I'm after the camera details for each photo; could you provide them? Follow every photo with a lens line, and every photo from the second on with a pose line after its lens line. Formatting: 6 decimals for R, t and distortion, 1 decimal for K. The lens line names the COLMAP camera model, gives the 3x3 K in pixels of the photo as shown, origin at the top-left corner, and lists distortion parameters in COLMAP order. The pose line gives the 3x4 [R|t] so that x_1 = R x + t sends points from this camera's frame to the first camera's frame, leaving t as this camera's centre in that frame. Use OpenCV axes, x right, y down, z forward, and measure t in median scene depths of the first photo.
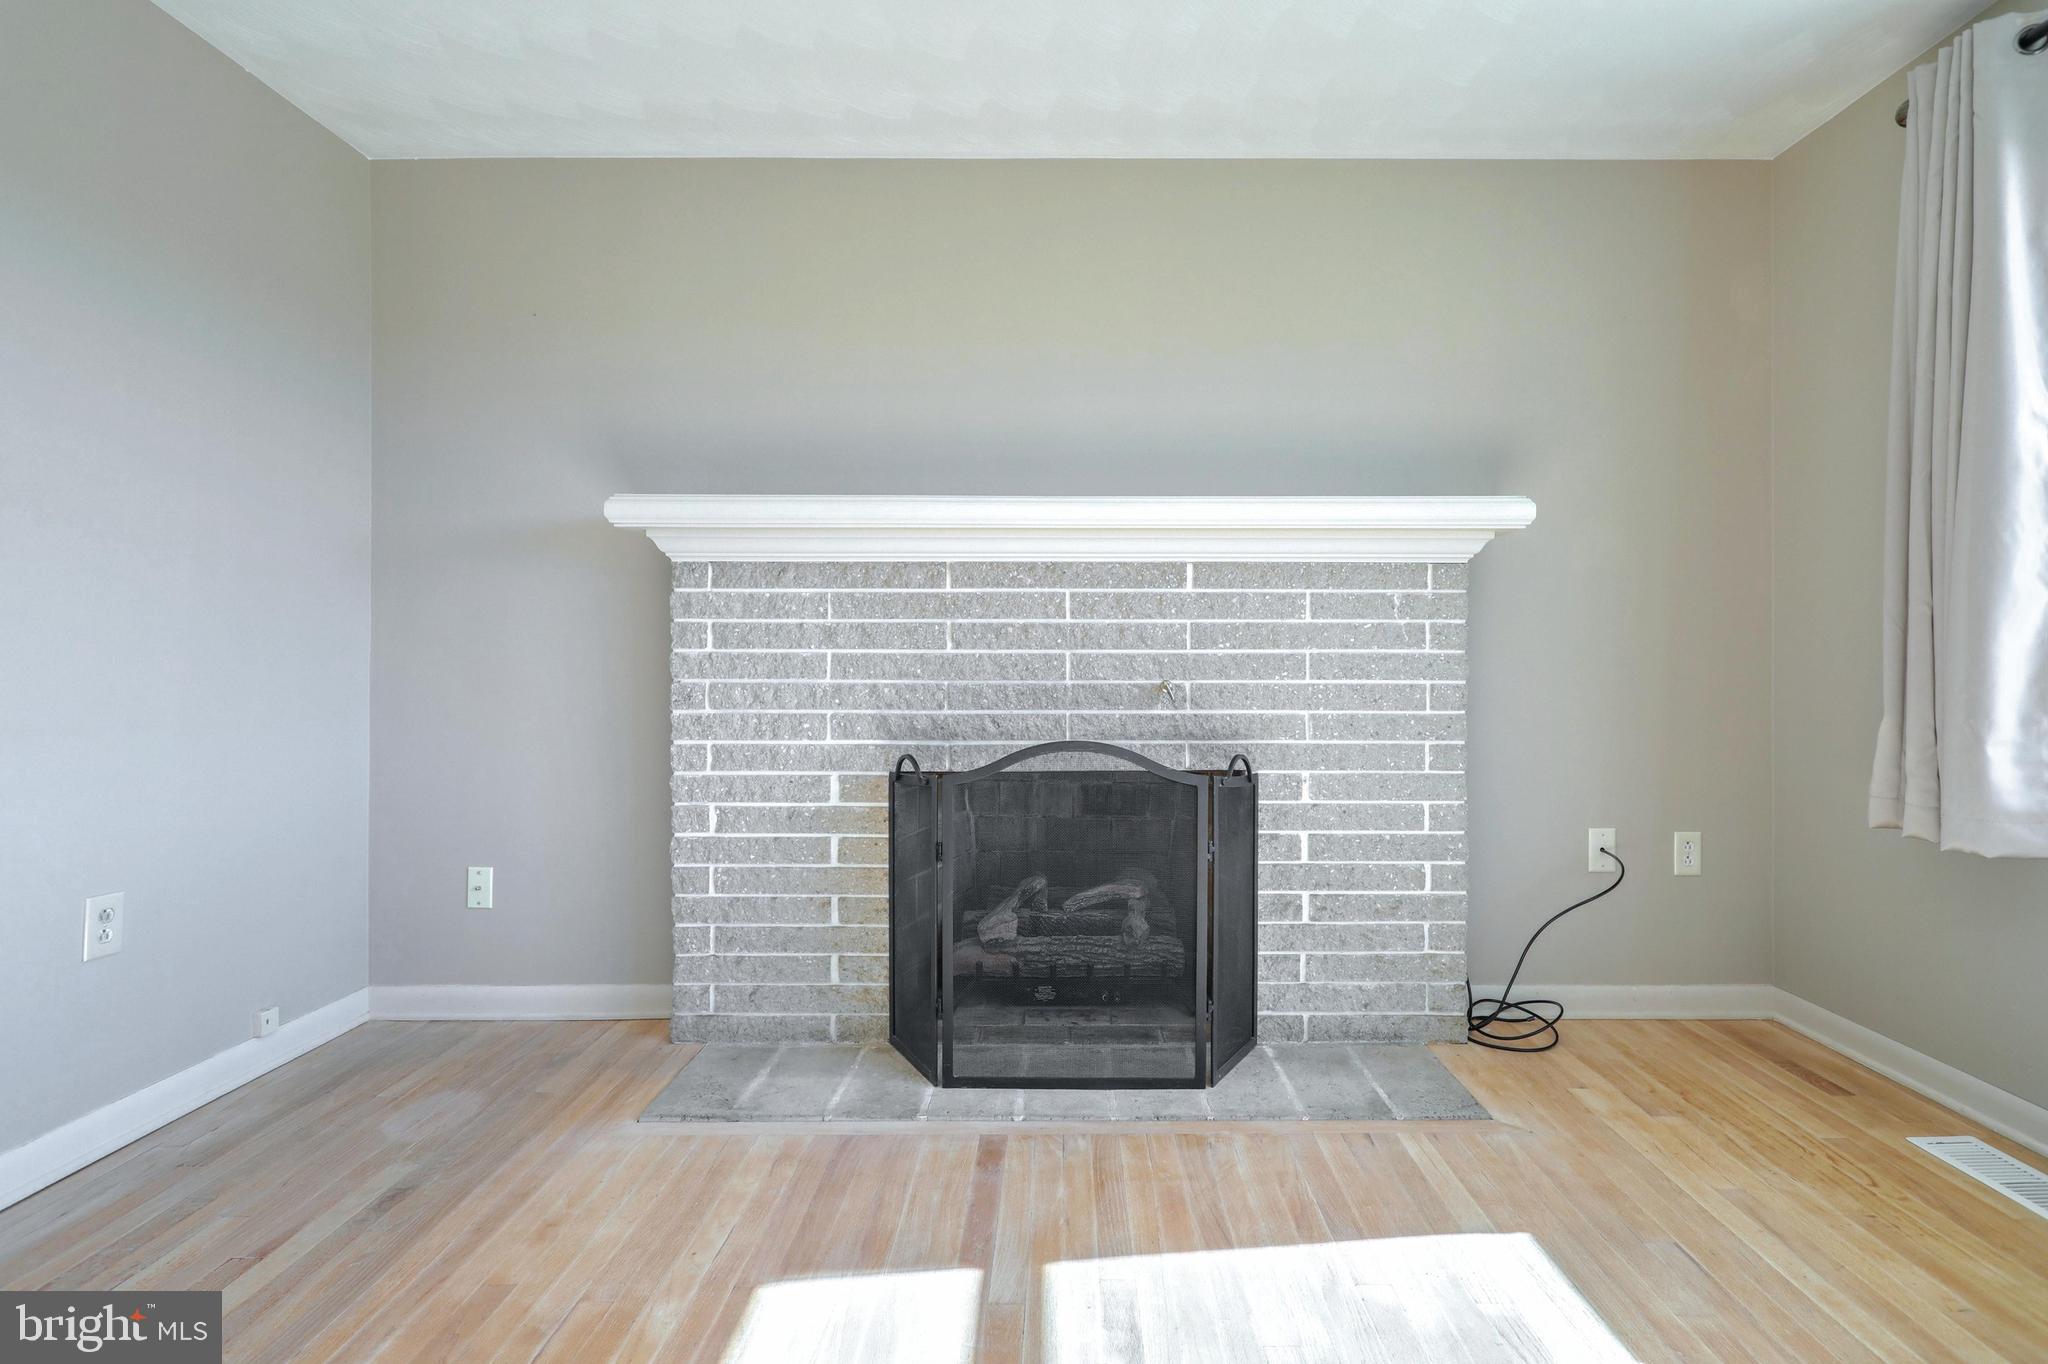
lens RADIAL K [[950.2, 0, 1038.3], [0, 950.2, 669.2], [0, 0, 1]] dist [0.000619, 0.000031]
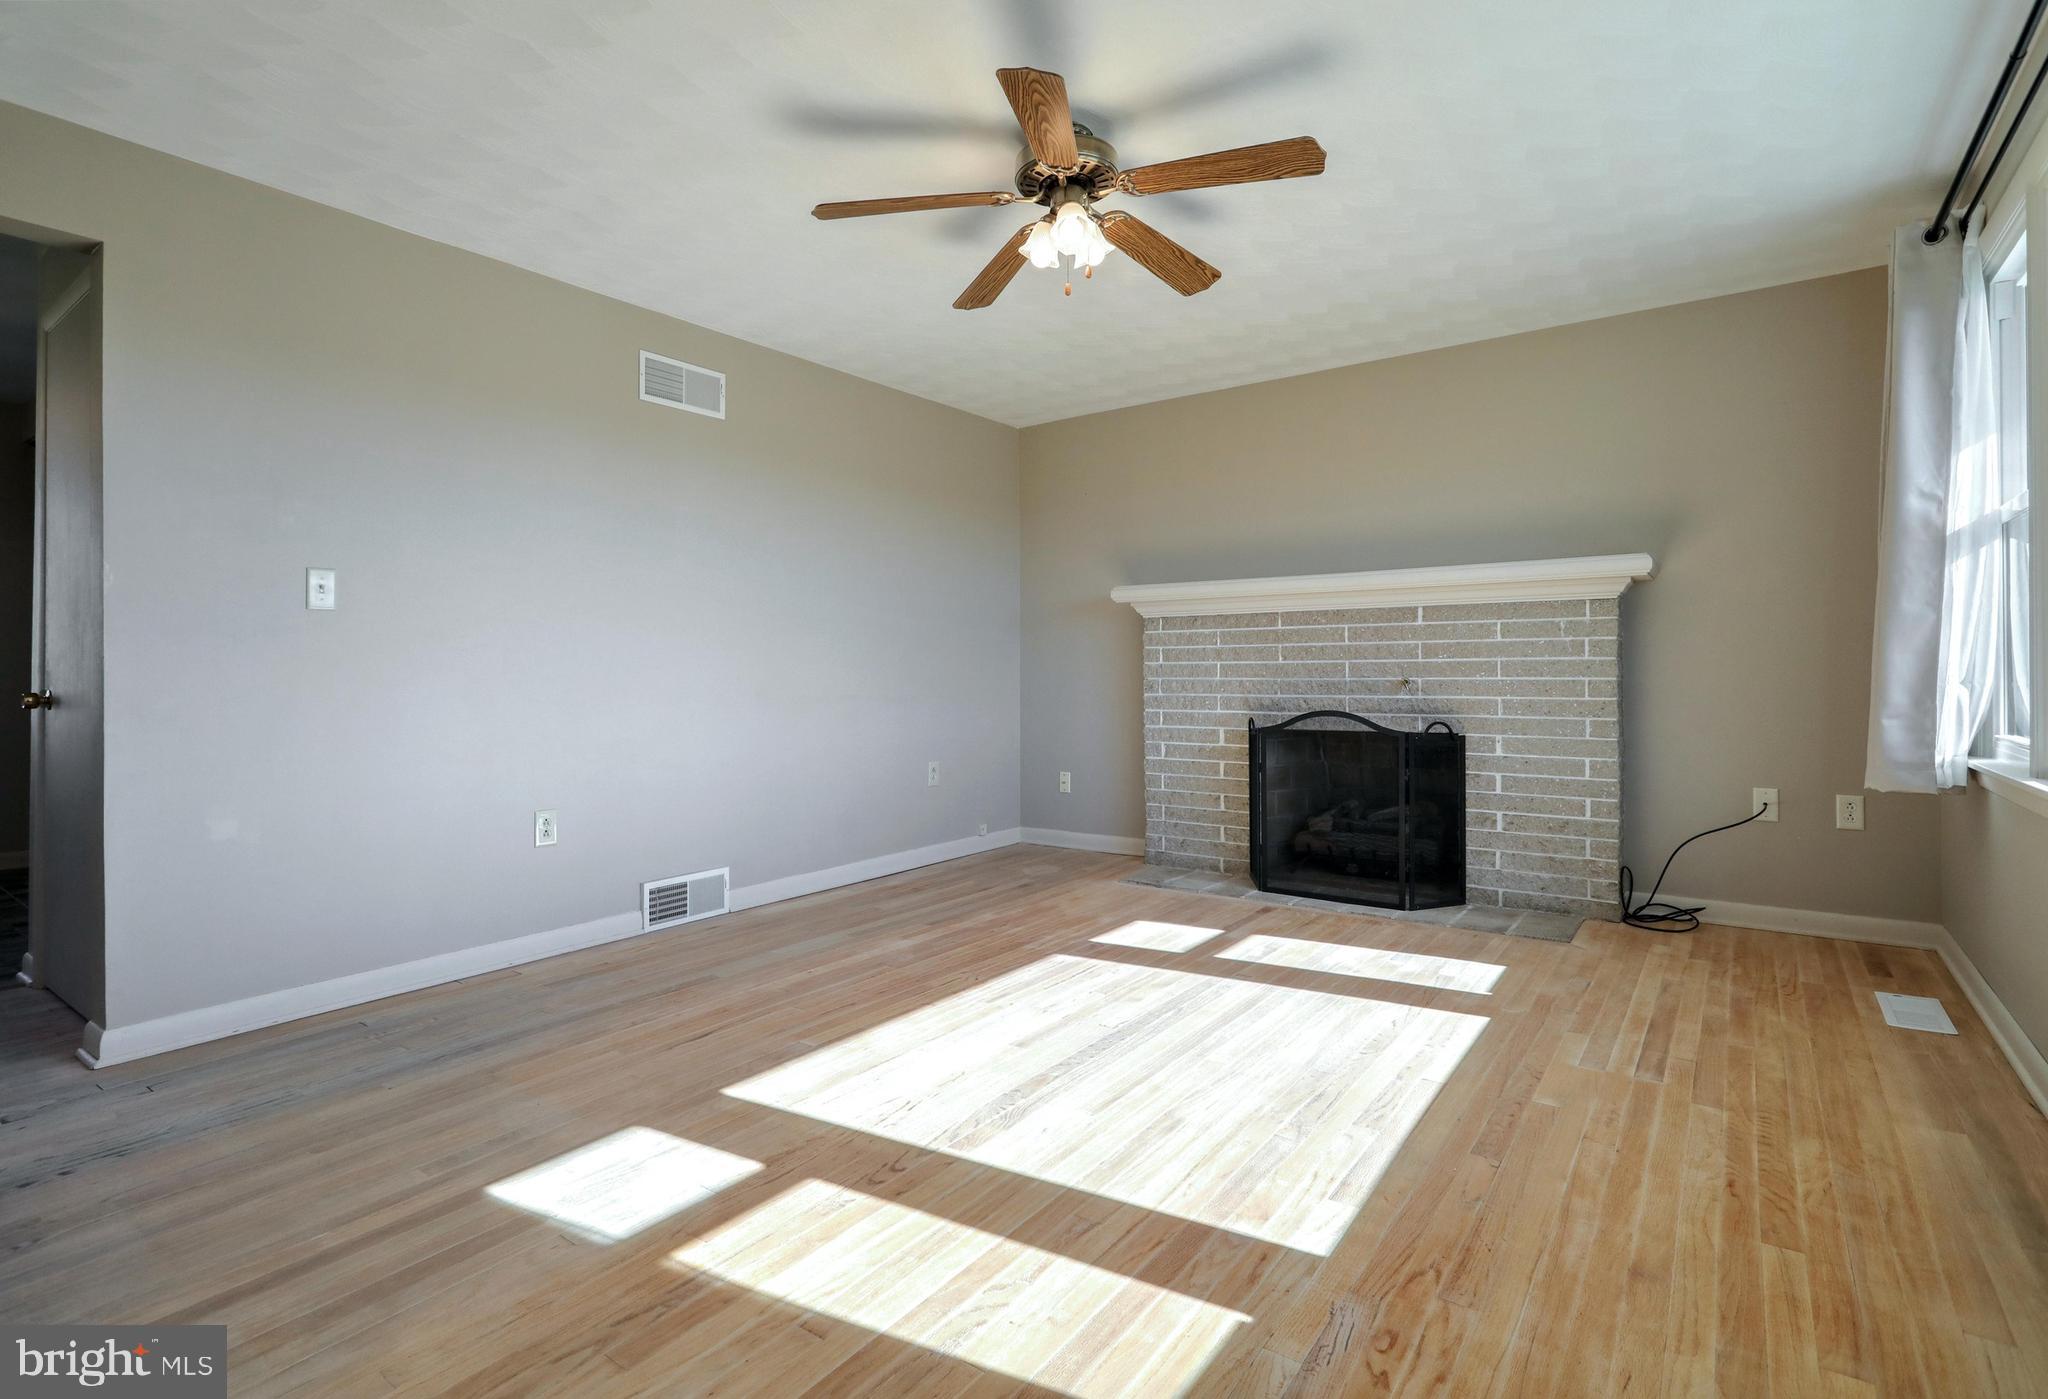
lens RADIAL K [[1030.6, 0, 1026.0], [0, 1030.6, 686.0], [0, 0, 1]] dist [-0.004537, -0.000210]
pose [[0.810689, 0.002171, -0.585473, 0.651040], [0.005373, 0.999923, 0.011147, 0.002172], [0.585452, -0.012183, 0.810615, -0.850560]]
